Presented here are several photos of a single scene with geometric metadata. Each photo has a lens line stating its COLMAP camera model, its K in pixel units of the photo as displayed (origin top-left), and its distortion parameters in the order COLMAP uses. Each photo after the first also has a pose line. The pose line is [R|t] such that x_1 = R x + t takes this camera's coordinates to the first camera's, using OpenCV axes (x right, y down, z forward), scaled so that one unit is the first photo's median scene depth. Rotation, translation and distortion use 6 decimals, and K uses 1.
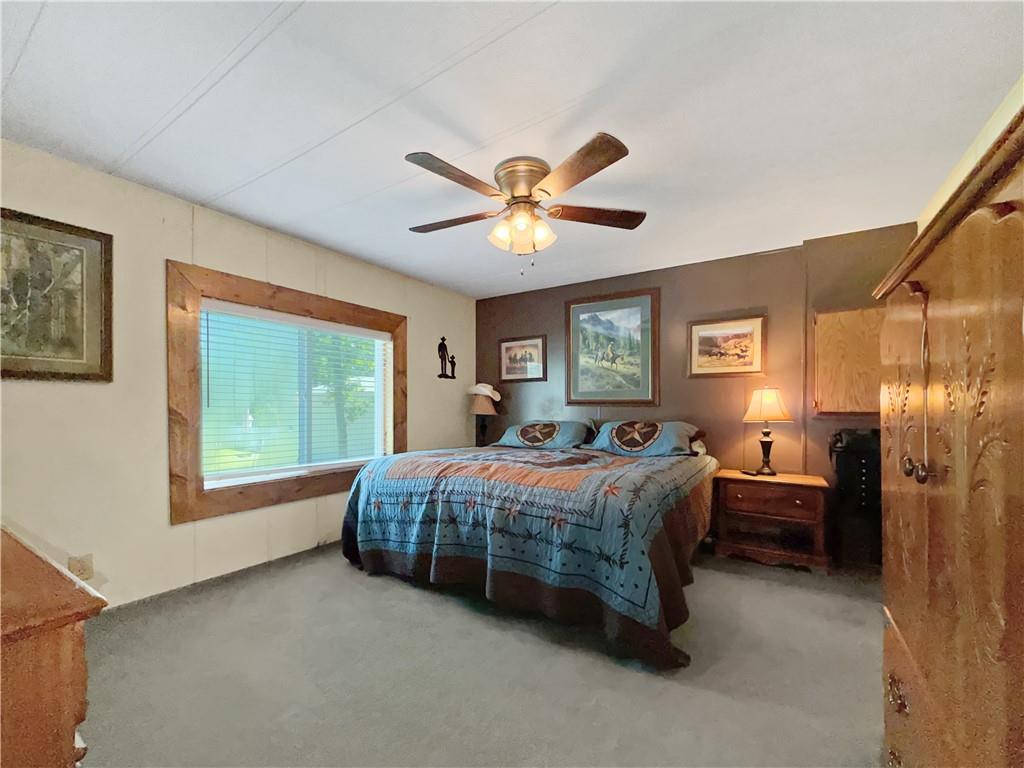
lens RADIAL K [[422.3, 0, 512.8], [0, 422.3, 401.4], [0, 0, 1]] dist [0.000922, 0.000027]
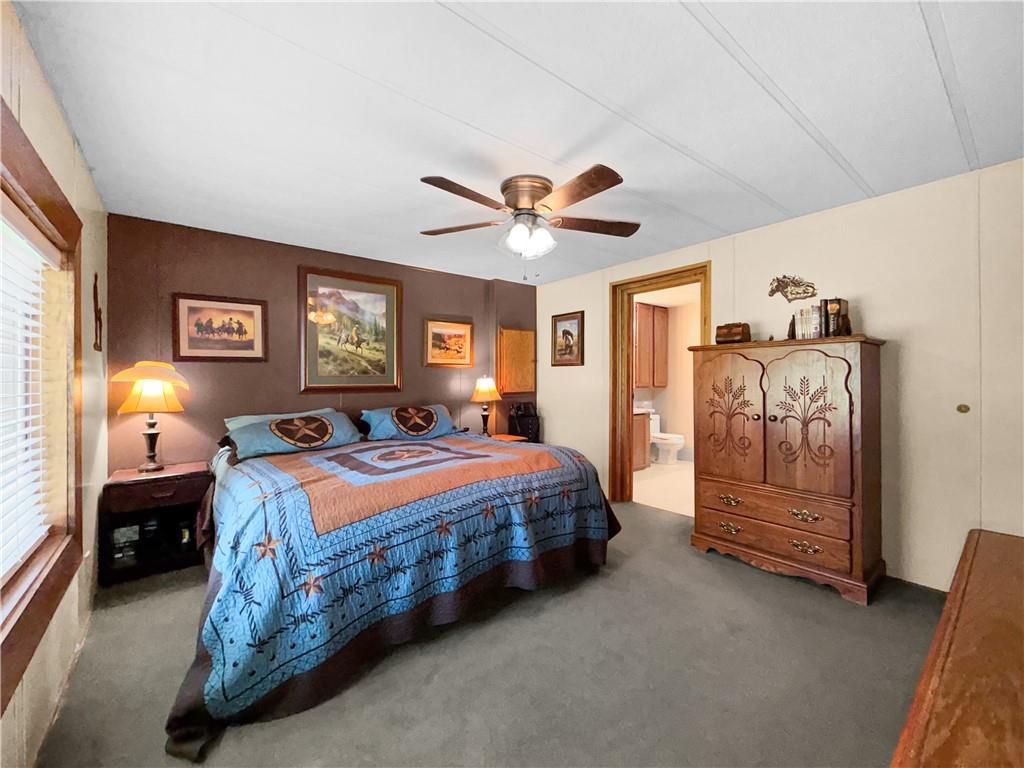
lens RADIAL K [[418.6, 0, 495.1], [0, 418.6, 377.2], [0, 0, 1]] dist [-0.000149, -0.000010]
pose [[0.318614, -0.004017, 0.947876, -0.578560], [-0.004674, 0.999972, 0.005809, -0.031219], [-0.947873, -0.006281, 0.318586, 0.420979]]
